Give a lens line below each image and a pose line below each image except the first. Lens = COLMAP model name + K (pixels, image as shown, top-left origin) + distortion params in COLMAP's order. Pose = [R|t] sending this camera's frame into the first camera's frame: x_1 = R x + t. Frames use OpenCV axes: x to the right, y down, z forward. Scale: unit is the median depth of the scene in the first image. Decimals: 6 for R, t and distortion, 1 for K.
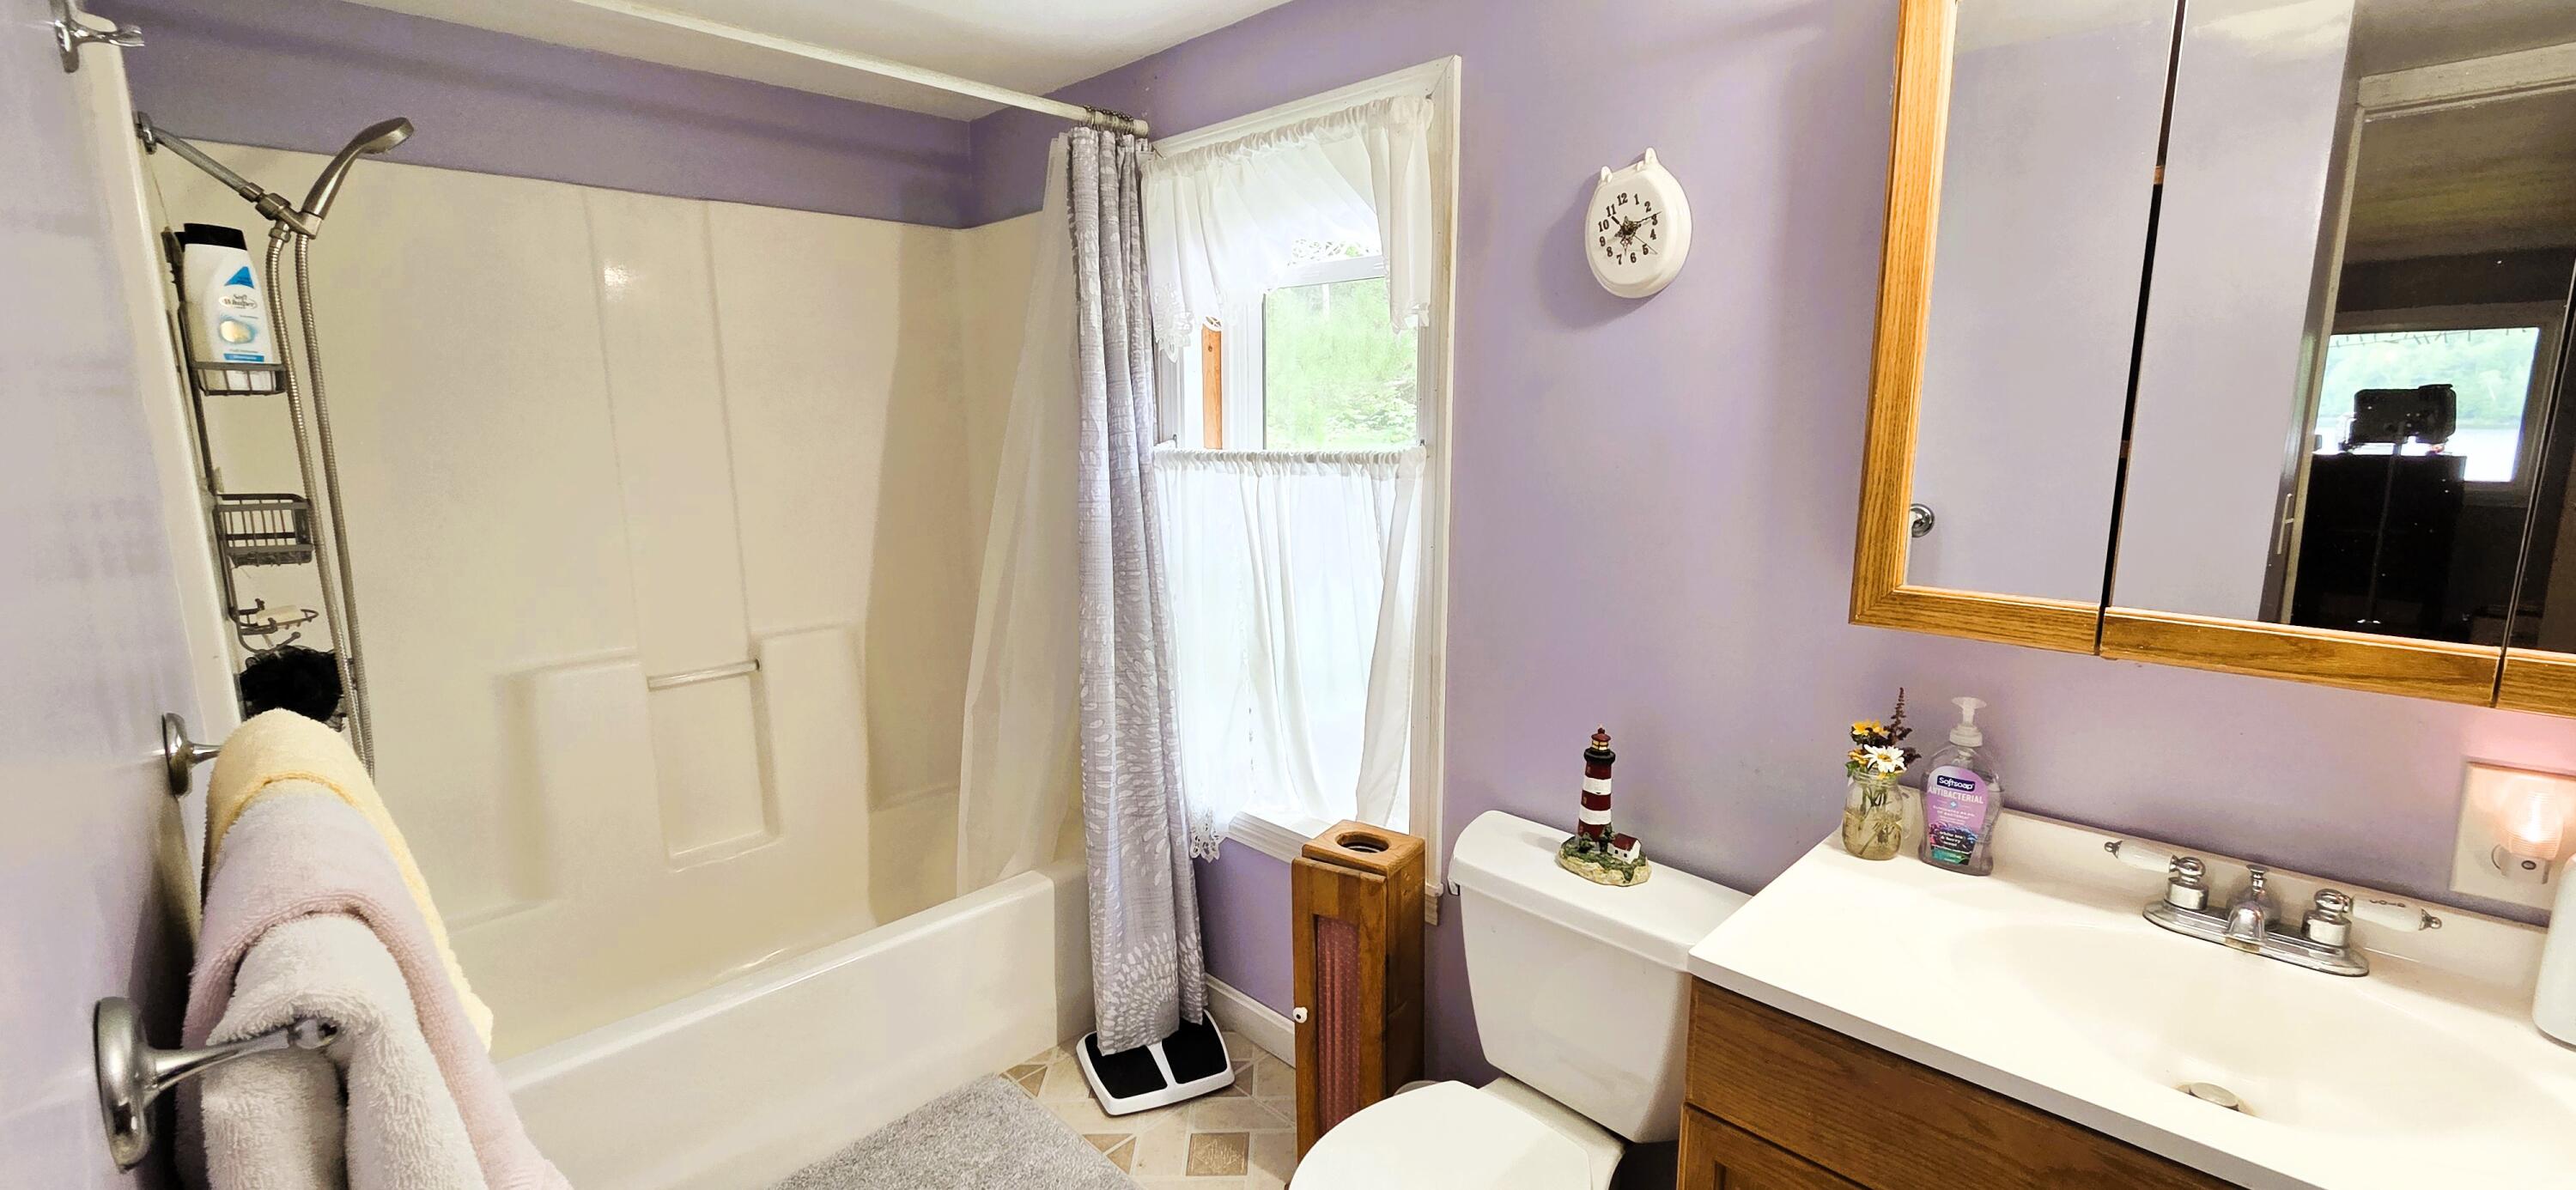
lens RADIAL K [[1036.6, 0, 1288.0], [0, 1036.6, 595.0], [0, 0, 1]] dist [0.001178, 0.000471]
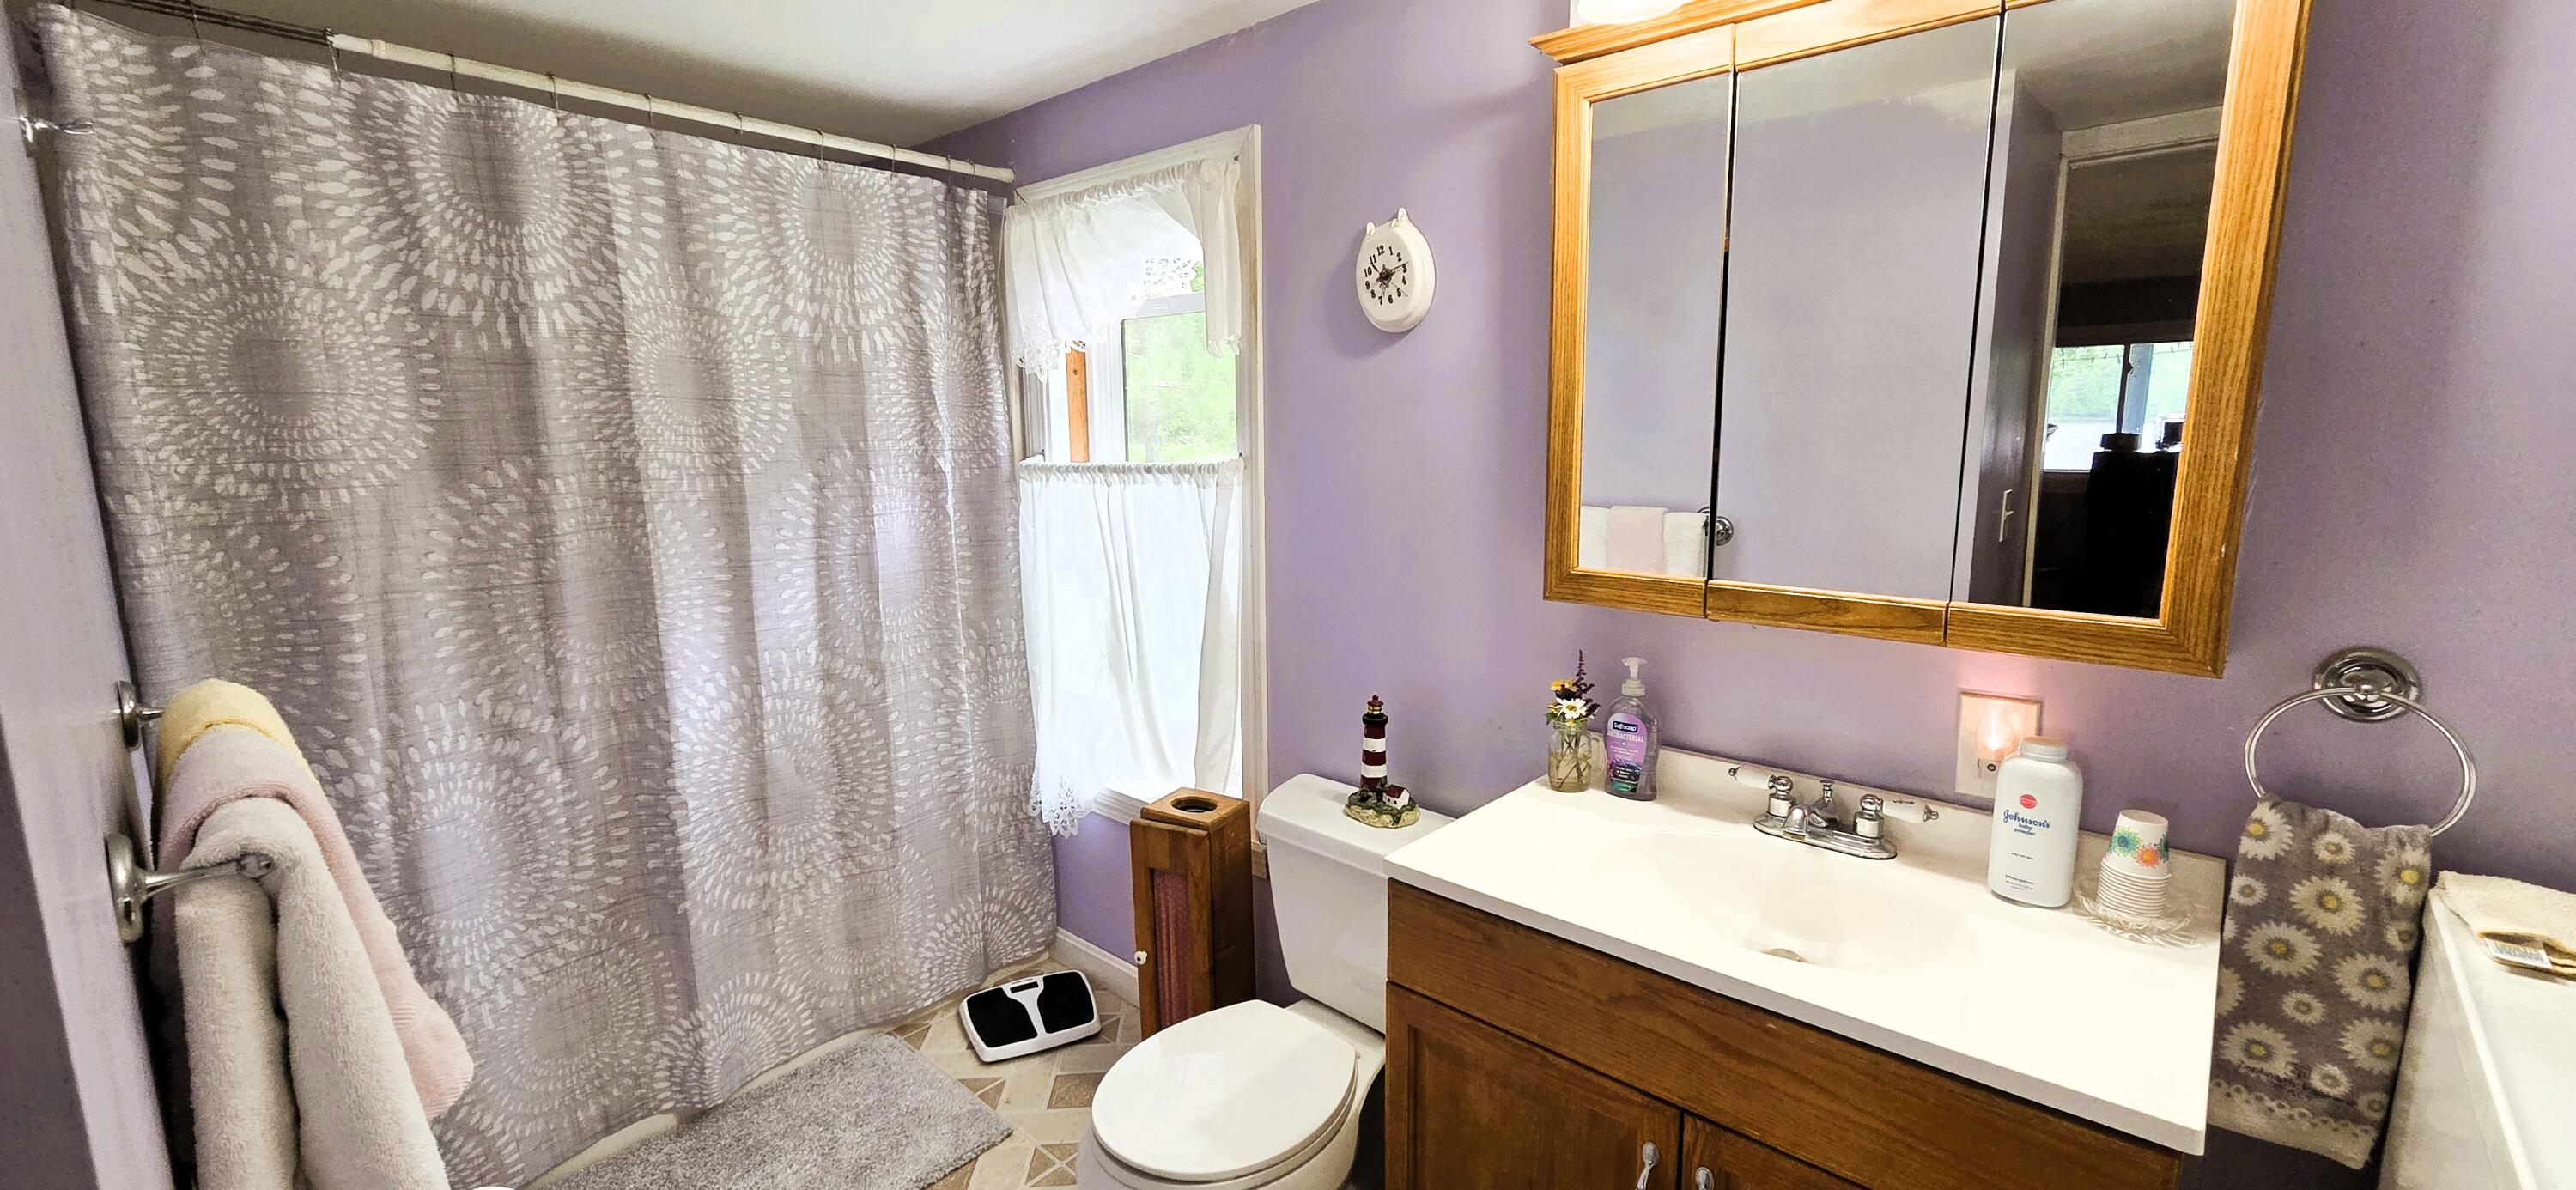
lens RADIAL K [[1034.6, 0, 1288.0], [0, 1034.6, 595.0], [0, 0, 1]] dist [-0.000154, 0.000230]
pose [[0.998816, -0.013274, 0.046803, 0.149081], [0.013842, 0.999834, -0.011822, 0.026770], [-0.046638, 0.012456, 0.998834, -0.174344]]
